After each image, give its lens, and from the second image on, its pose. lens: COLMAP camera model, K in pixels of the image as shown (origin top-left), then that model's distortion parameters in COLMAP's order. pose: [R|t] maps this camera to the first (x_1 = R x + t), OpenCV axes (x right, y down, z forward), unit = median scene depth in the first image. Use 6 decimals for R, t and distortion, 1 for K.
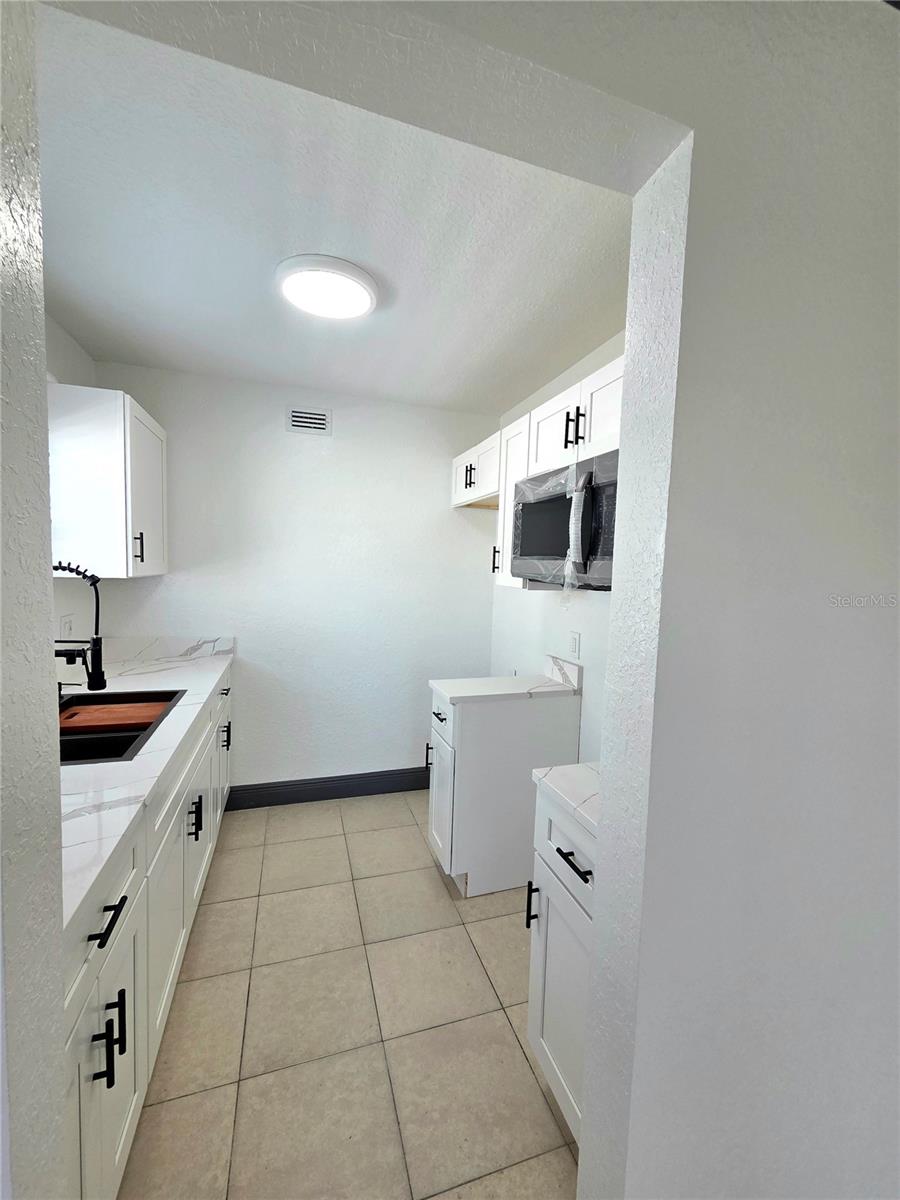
lens RADIAL K [[494.9, 0, 456.2], [0, 494.9, 598.5], [0, 0, 1]] dist [0.003852, 0.000968]
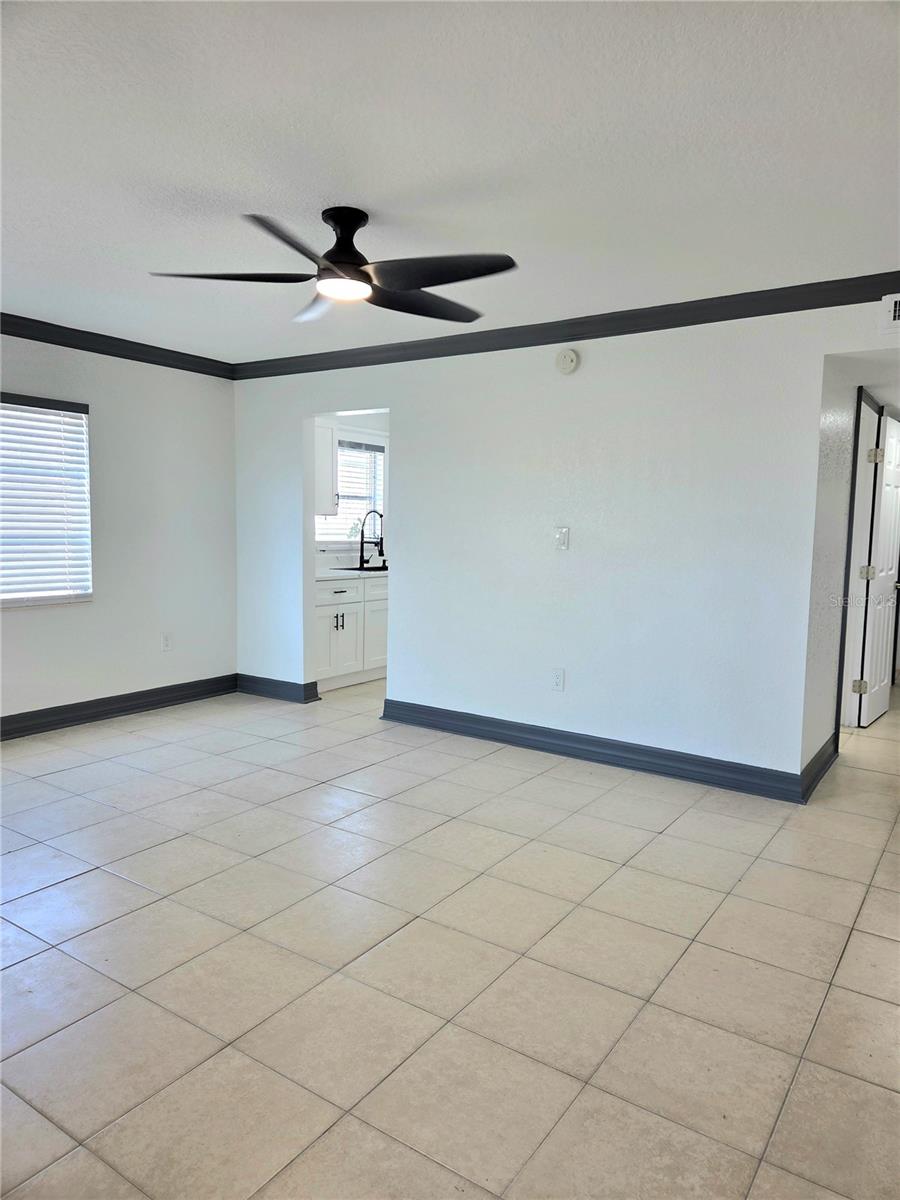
lens RADIAL K [[810.6, 0, 450.0], [0, 810.6, 600.0], [0, 0, 1]] dist [0.033676, -0.000288]
pose [[0.597967, 0.059516, -0.799308, 2.304574], [-0.050265, 0.998061, 0.036712, 0.179598], [0.799943, 0.018224, 0.599799, -1.016569]]
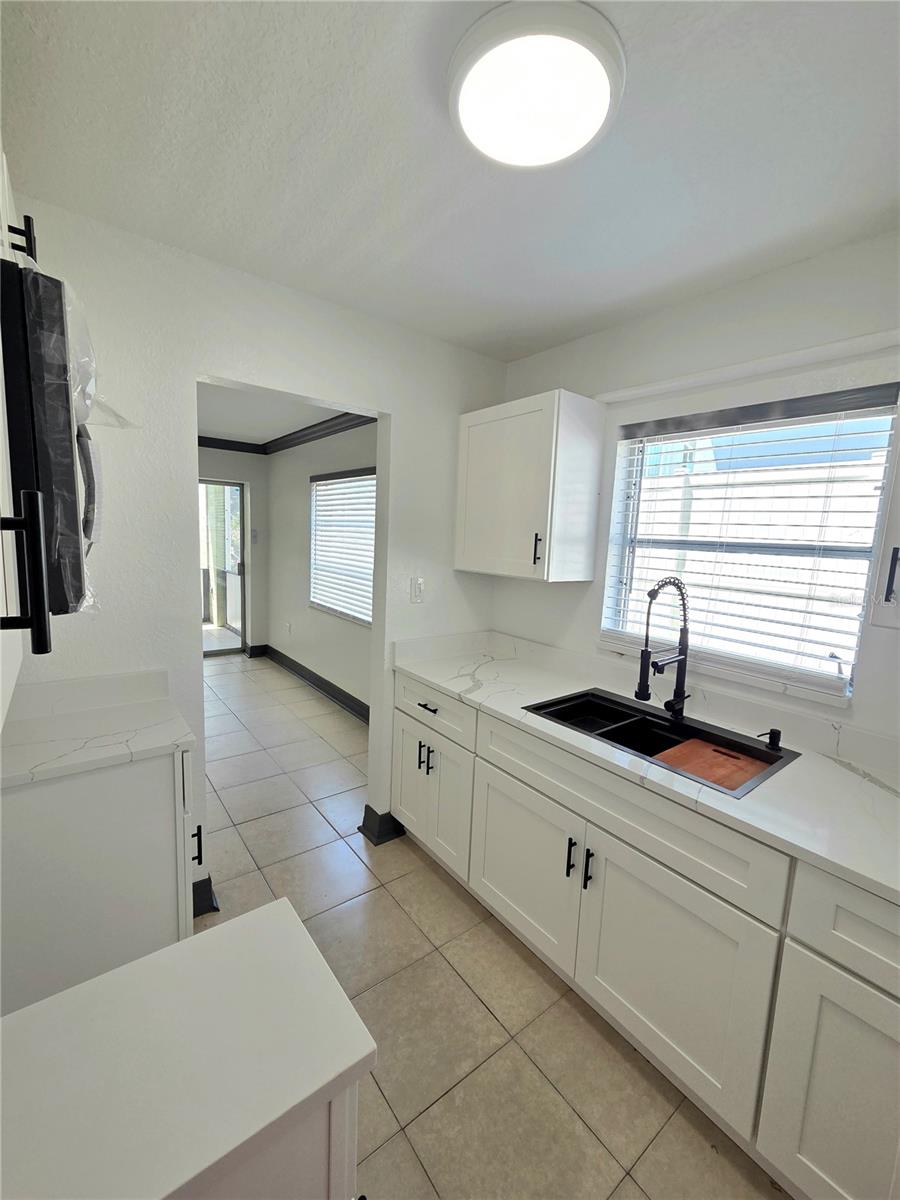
lens RADIAL K [[494.9, 0, 456.2], [0, 494.9, 598.5], [0, 0, 1]] dist [0.003852, 0.000968]
pose [[-0.936659, -0.030225, -0.348937, 0.005475], [-0.097319, 0.979497, 0.176391, -0.127682], [0.336451, 0.199176, -0.920396, 1.353083]]
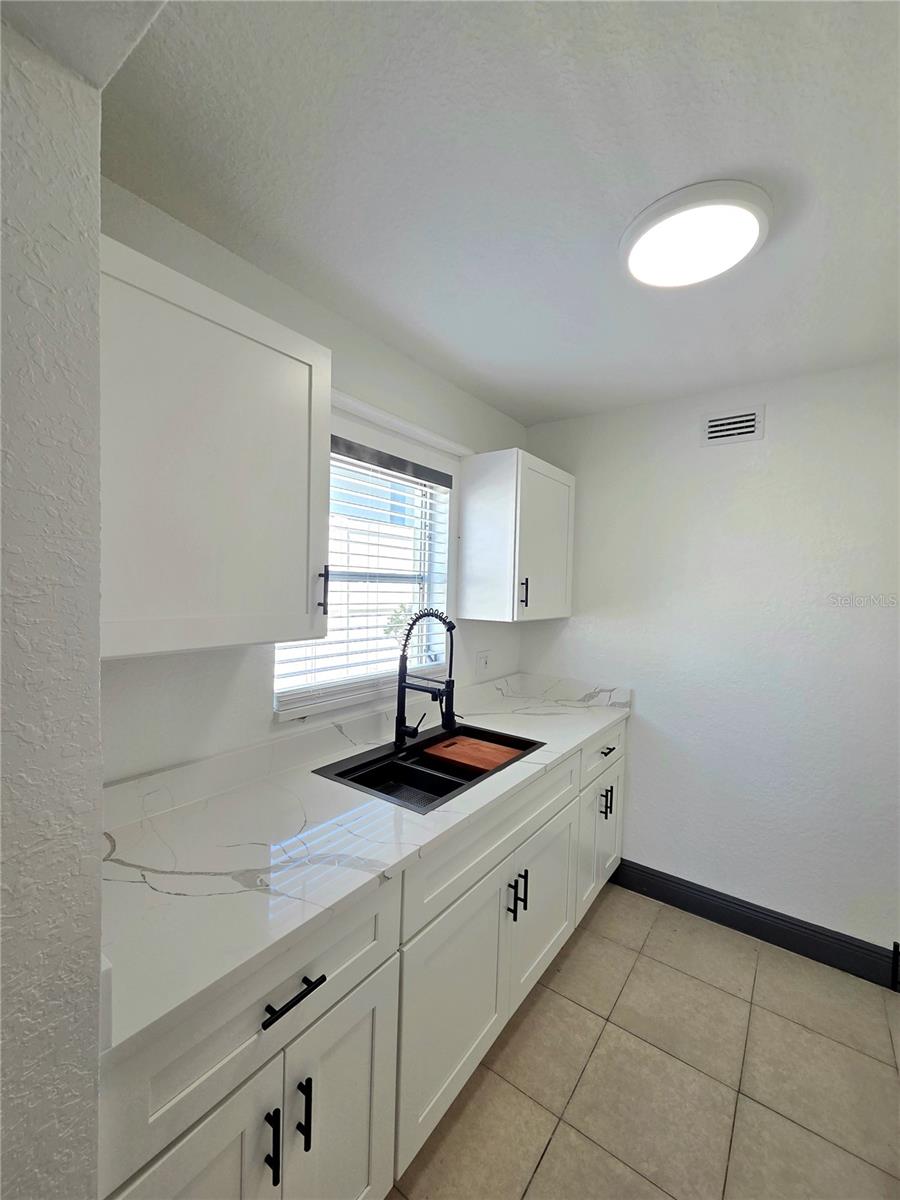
lens RADIAL K [[494.9, 0, 456.2], [0, 494.9, 598.5], [0, 0, 1]] dist [0.003852, 0.000968]
pose [[0.589015, 0.004769, -0.808108, 0.111546], [-0.059354, 0.997537, -0.037375, -0.043560], [0.805939, 0.069979, 0.587847, 0.279009]]
